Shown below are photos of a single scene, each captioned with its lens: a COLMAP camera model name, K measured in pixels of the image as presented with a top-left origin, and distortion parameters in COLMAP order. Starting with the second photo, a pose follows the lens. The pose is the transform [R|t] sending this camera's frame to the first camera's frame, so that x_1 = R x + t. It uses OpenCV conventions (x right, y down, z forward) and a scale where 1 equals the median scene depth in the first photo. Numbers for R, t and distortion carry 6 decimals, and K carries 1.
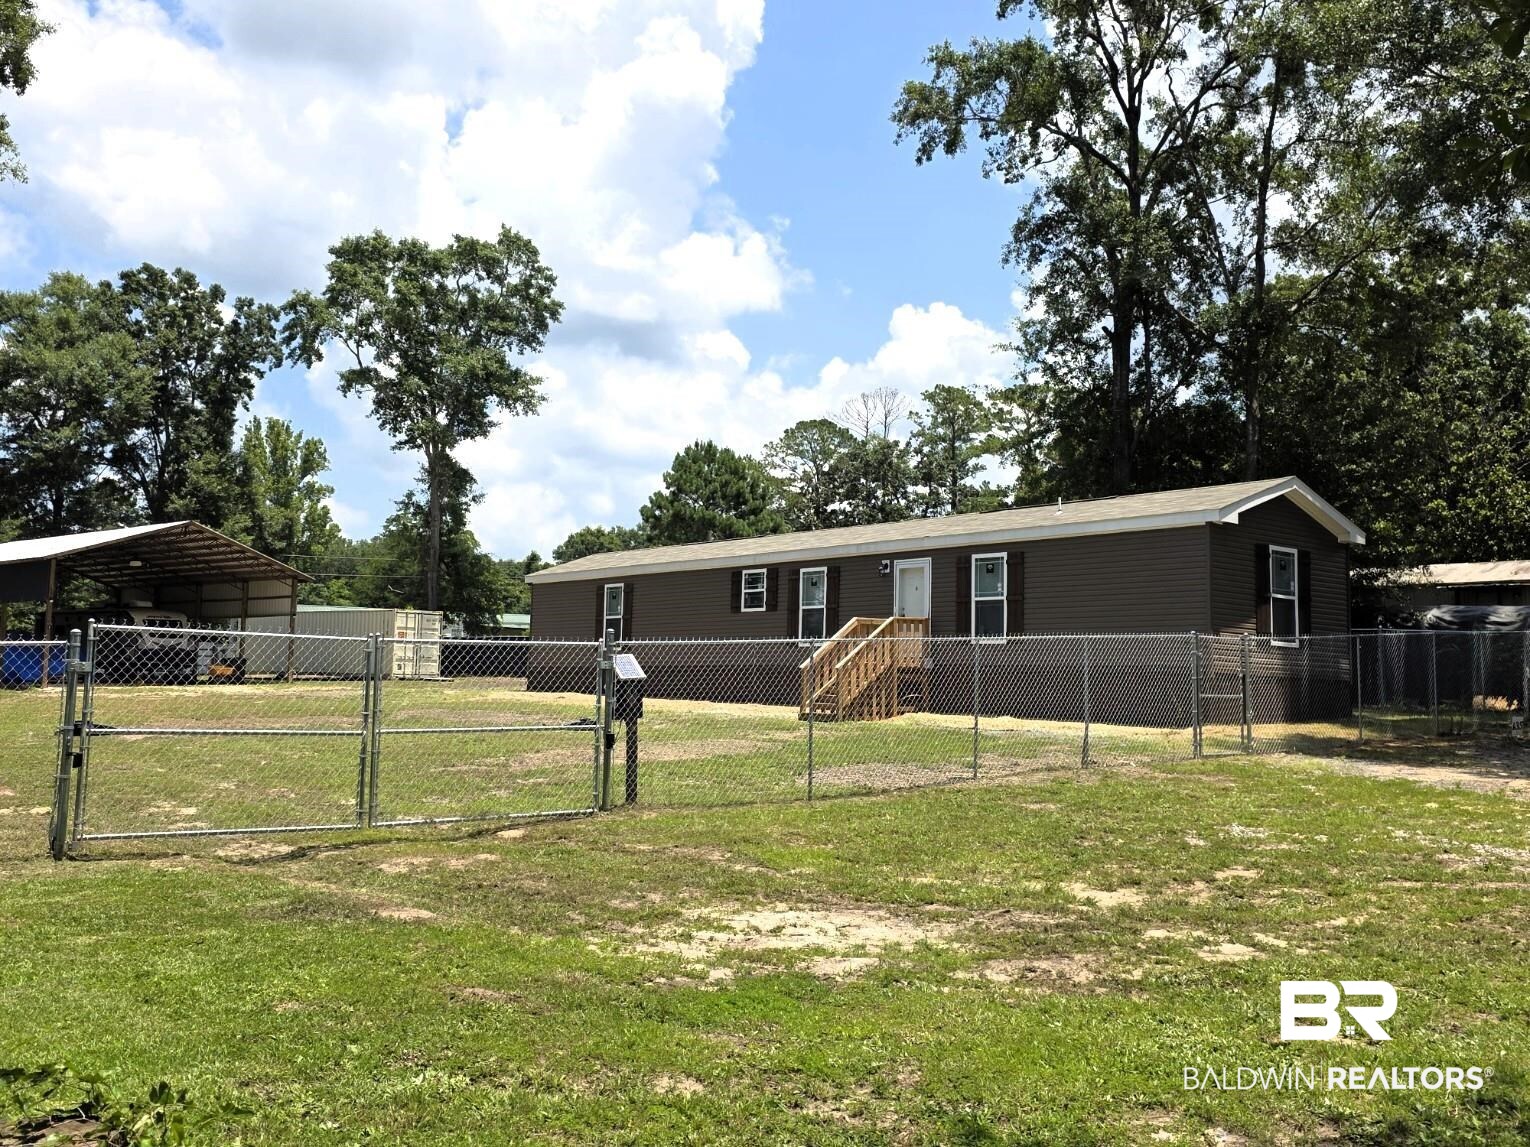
lens RADIAL K [[1467.3, 0, 768.5], [0, 1467.3, 540.7], [0, 0, 1]] dist [0.134757, -0.216584]
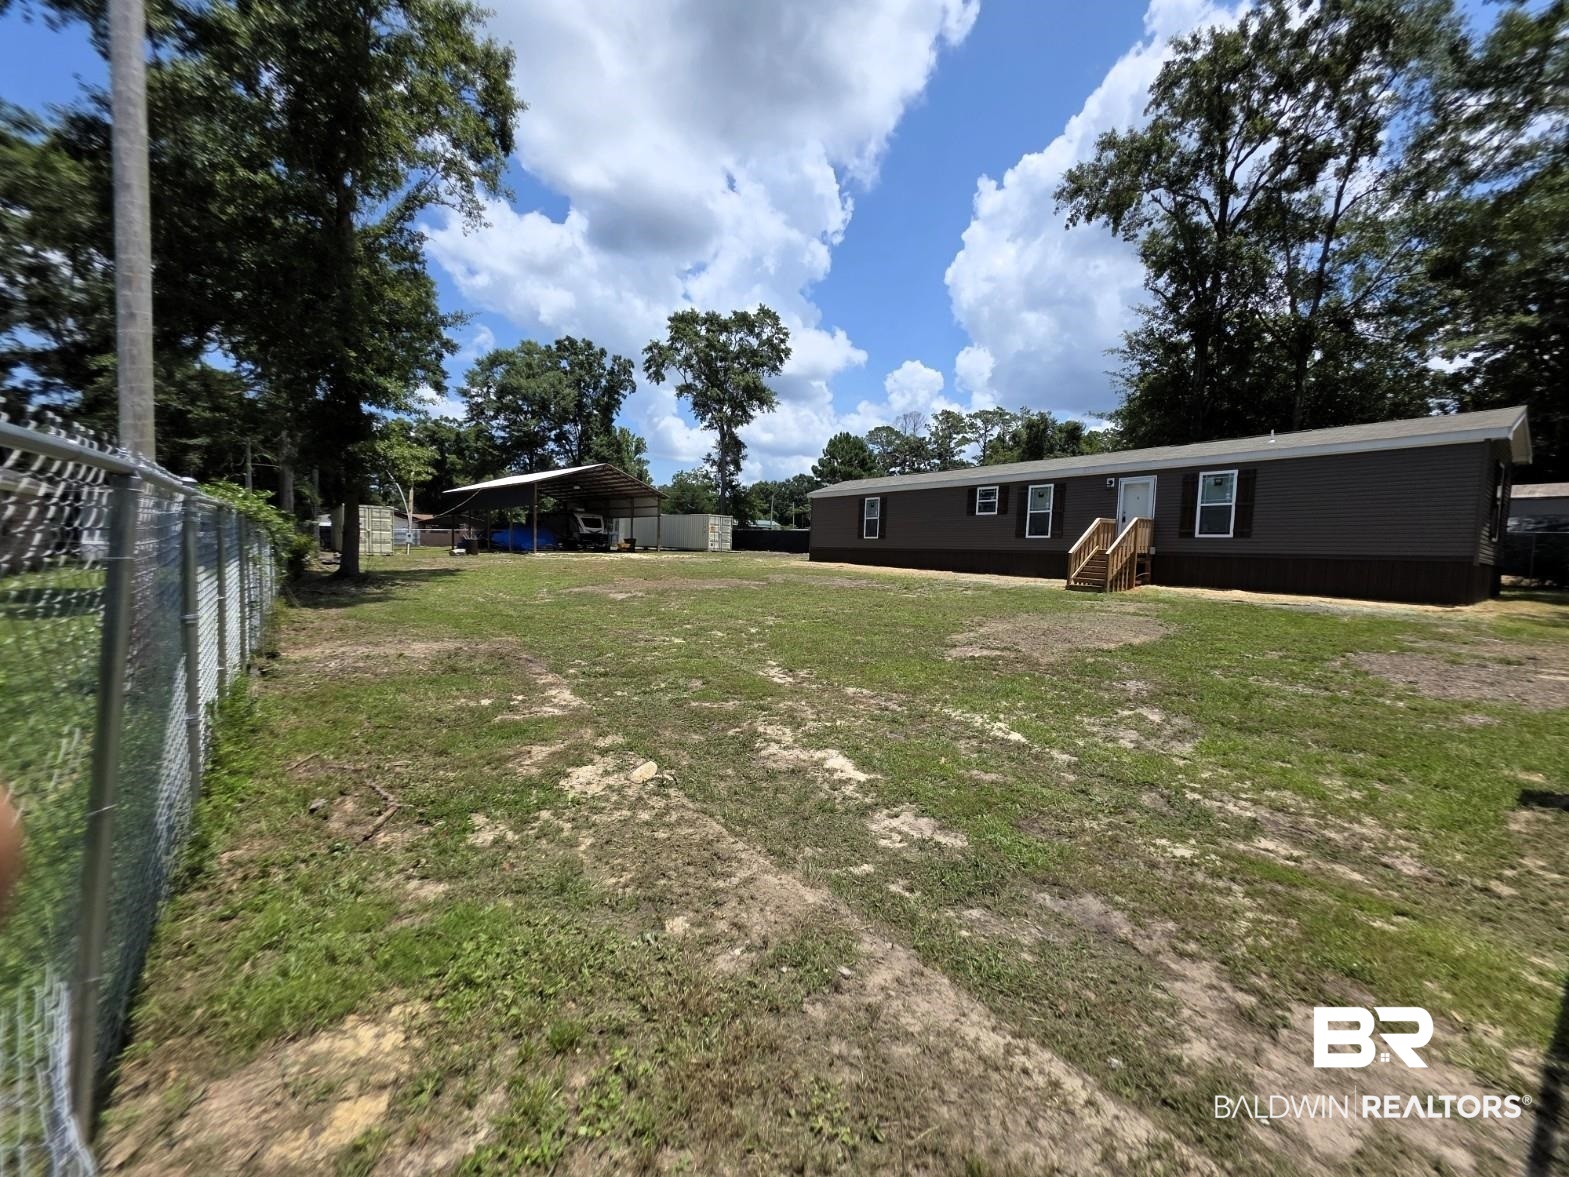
lens RADIAL K [[634.0, 0, 807.4], [0, 634.0, 590.0], [0, 0, 1]] dist [0.002951, 0.000185]
pose [[0.999511, 0.014559, -0.027667, -0.092259], [-0.010078, 0.987756, 0.155680, 0.012907], [0.029595, -0.155325, 0.987420, 0.169355]]
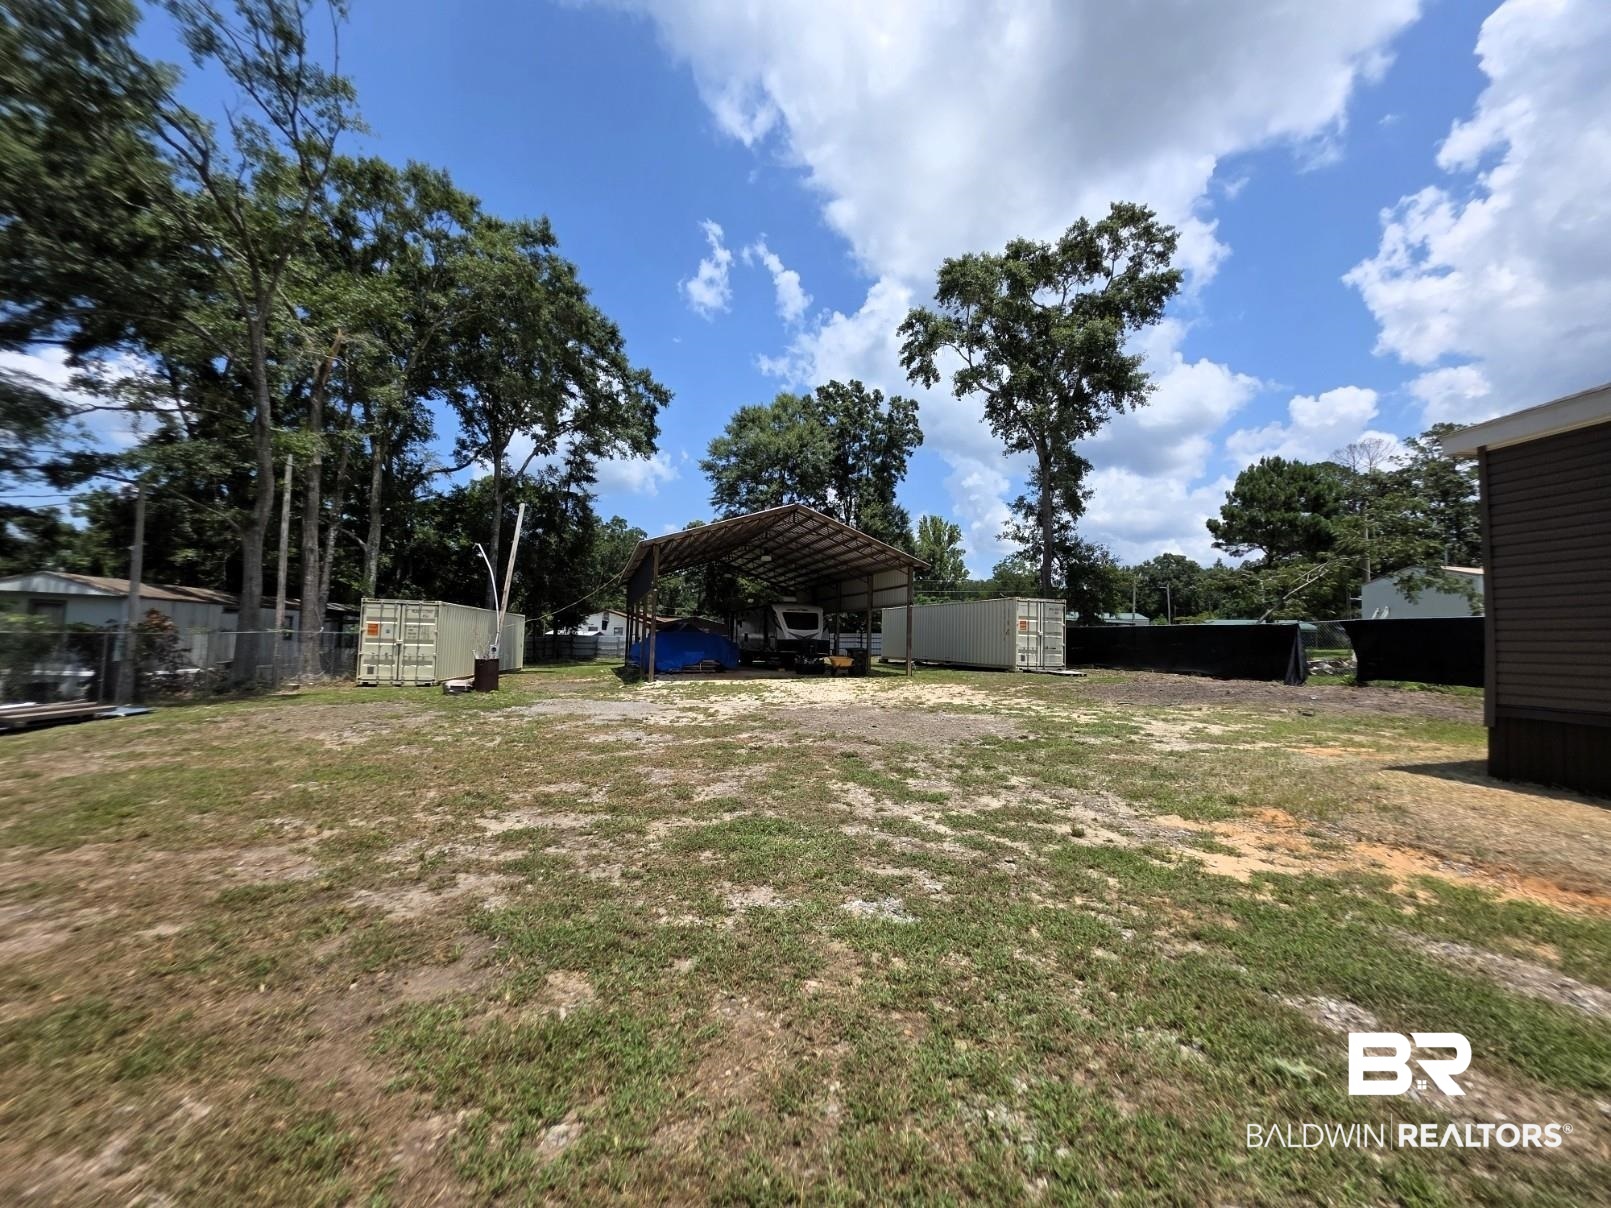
lens RADIAL K [[652.2, 0, 805.4], [0, 652.2, 609.2], [0, 0, 1]] dist [-0.000261, 0.000076]
pose [[0.860778, -0.026180, -0.508307, -0.139583], [0.042010, 0.998923, 0.019692, 0.035565], [0.507244, -0.038305, 0.860951, 0.509906]]
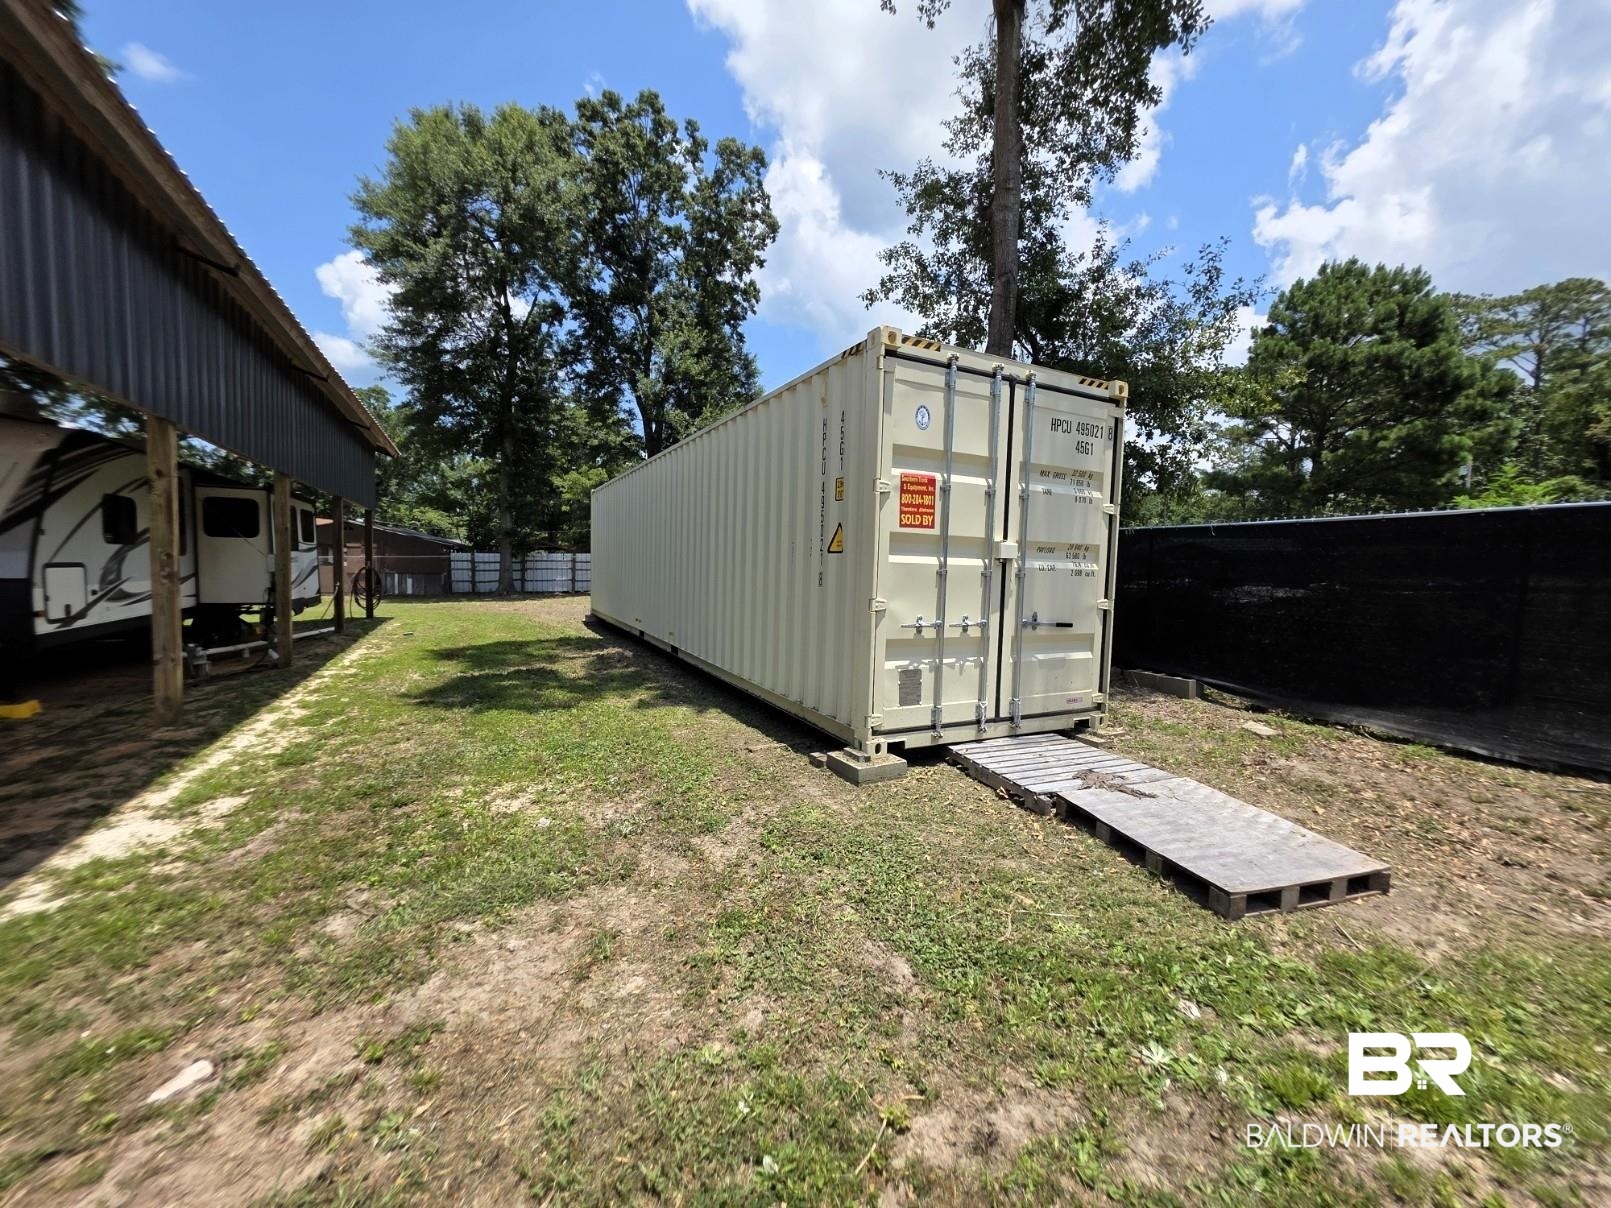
lens RADIAL K [[652.2, 0, 805.4], [0, 652.2, 609.2], [0, 0, 1]] dist [-0.000261, 0.000076]
pose [[0.920368, 0.028158, -0.390037, -0.207254], [0.029880, 0.989425, 0.141936, 0.058641], [0.389909, -0.142288, 0.909794, 0.831472]]
